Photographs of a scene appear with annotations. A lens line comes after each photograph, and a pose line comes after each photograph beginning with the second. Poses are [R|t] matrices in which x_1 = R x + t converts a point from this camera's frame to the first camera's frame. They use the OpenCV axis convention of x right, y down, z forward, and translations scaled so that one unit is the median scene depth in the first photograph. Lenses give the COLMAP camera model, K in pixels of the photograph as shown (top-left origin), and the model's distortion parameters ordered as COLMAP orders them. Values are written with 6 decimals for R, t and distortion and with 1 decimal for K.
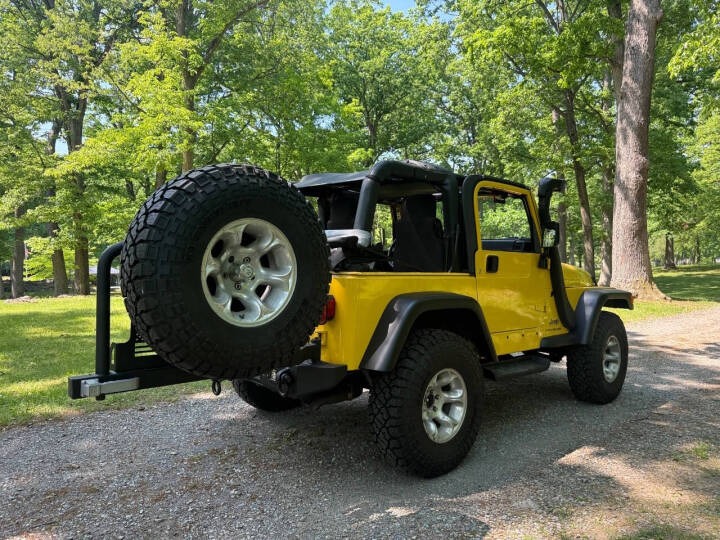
lens RADIAL K [[503.2, 0, 358.3], [0, 503.2, 290.1], [0, 0, 1]] dist [0.040131, -0.054593]
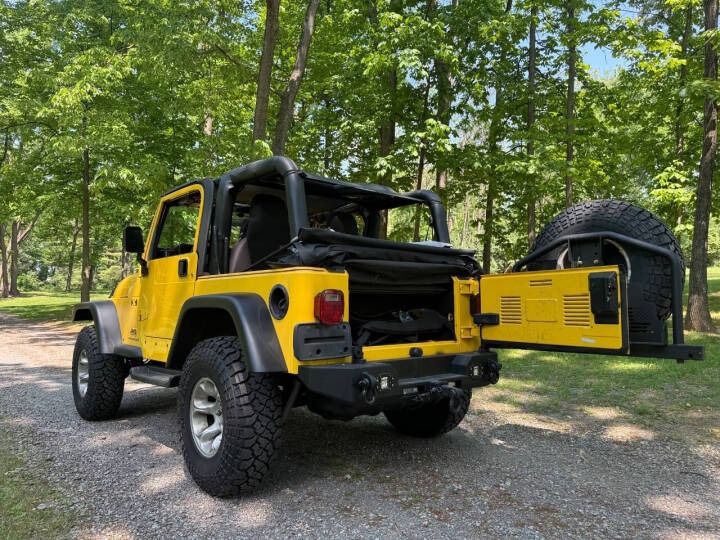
lens RADIAL K [[507.9, 0, 359.7], [0, 507.9, 285.0], [0, 0, 1]] dist [0.035892, -0.043654]
pose [[0.016584, 0.008904, 0.999823, -0.165893], [0.064982, 0.997837, -0.009965, -0.002703], [-0.997749, 0.065136, 0.015970, 0.159571]]
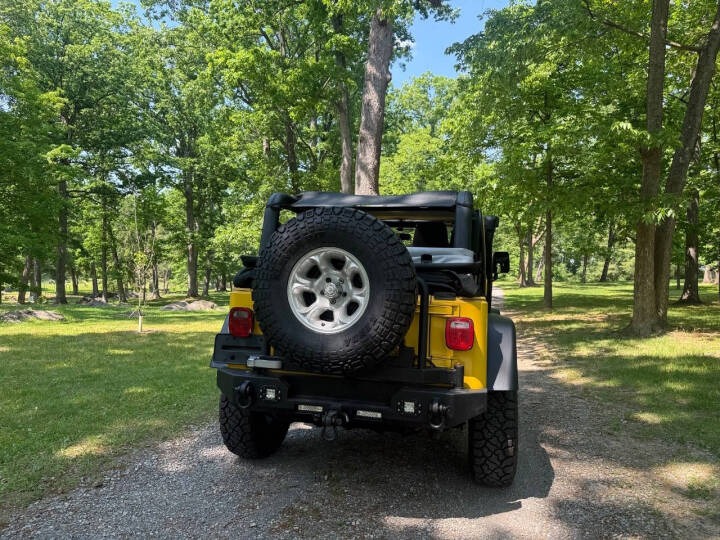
lens RADIAL K [[504.0, 0, 359.9], [0, 504.0, 287.3], [0, 0, 1]] dist [0.042644, -0.054349]
pose [[0.832183, 0.001951, 0.554497, -0.100841], [0.018654, 0.999329, -0.031511, -0.003820], [-0.554186, 0.036566, 0.831589, 0.033728]]
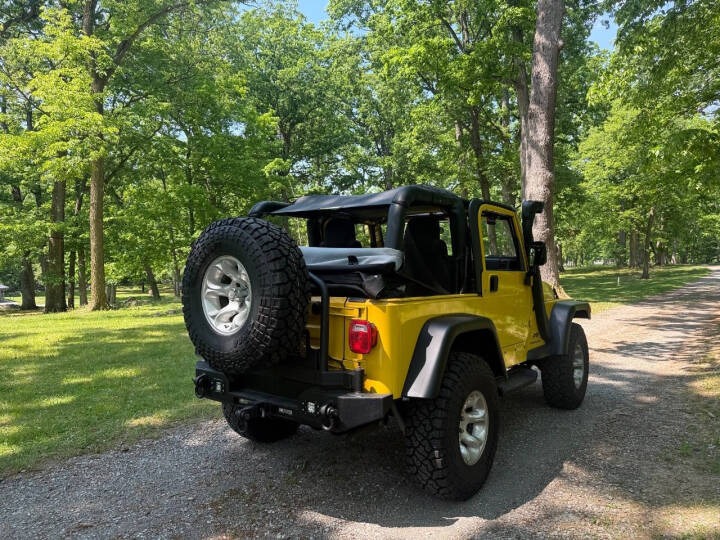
lens RADIAL K [[504.0, 0, 359.9], [0, 504.0, 287.3], [0, 0, 1]] dist [0.042644, -0.054349]
pose [[0.983791, -0.024868, 0.177585, -0.032474], [0.028723, 0.999404, -0.019170, -0.005485], [-0.177002, 0.023960, 0.983919, 0.003844]]
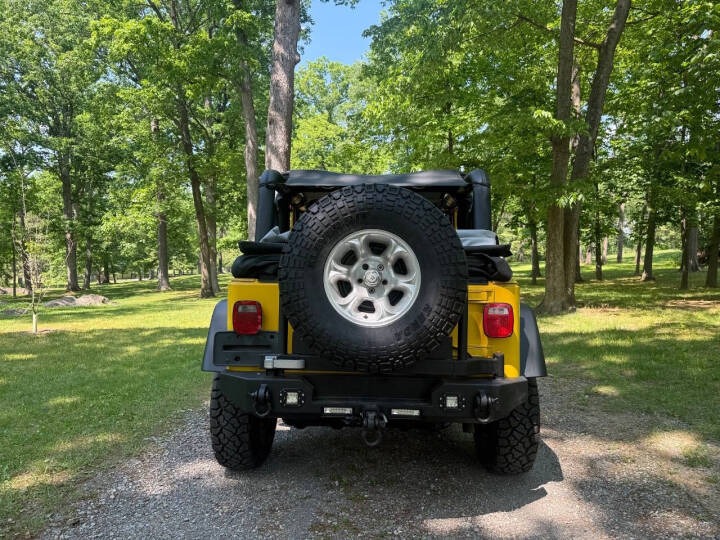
lens RADIAL K [[505.2, 0, 356.5], [0, 505.2, 284.8], [0, 0, 1]] dist [0.030238, -0.038250]
pose [[0.708491, -0.033338, 0.704932, -0.117392], [0.050648, 0.998710, -0.003672, -0.005311], [-0.703900, 0.038305, 0.709265, 0.063455]]
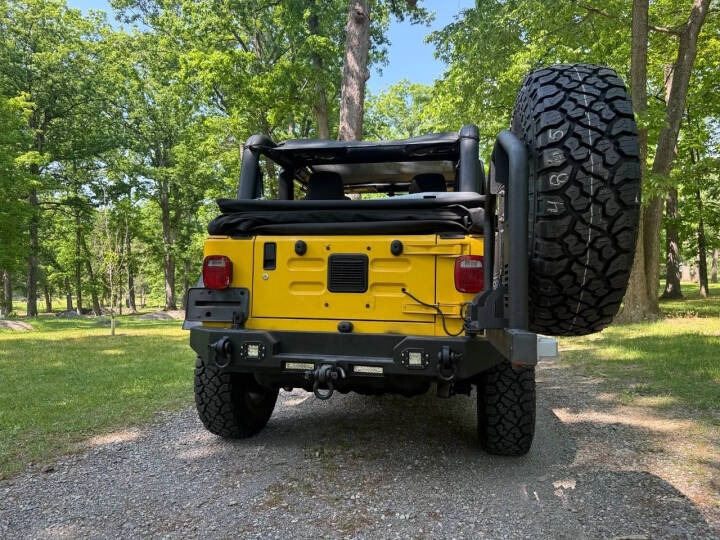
lens RADIAL K [[507.9, 0, 359.7], [0, 507.9, 285.0], [0, 0, 1]] dist [0.035892, -0.043654]
pose [[0.811905, -0.005280, 0.583765, -0.093448], [0.046069, 0.997420, -0.055052, 0.012003], [-0.581969, 0.071591, 0.810054, 0.050343]]
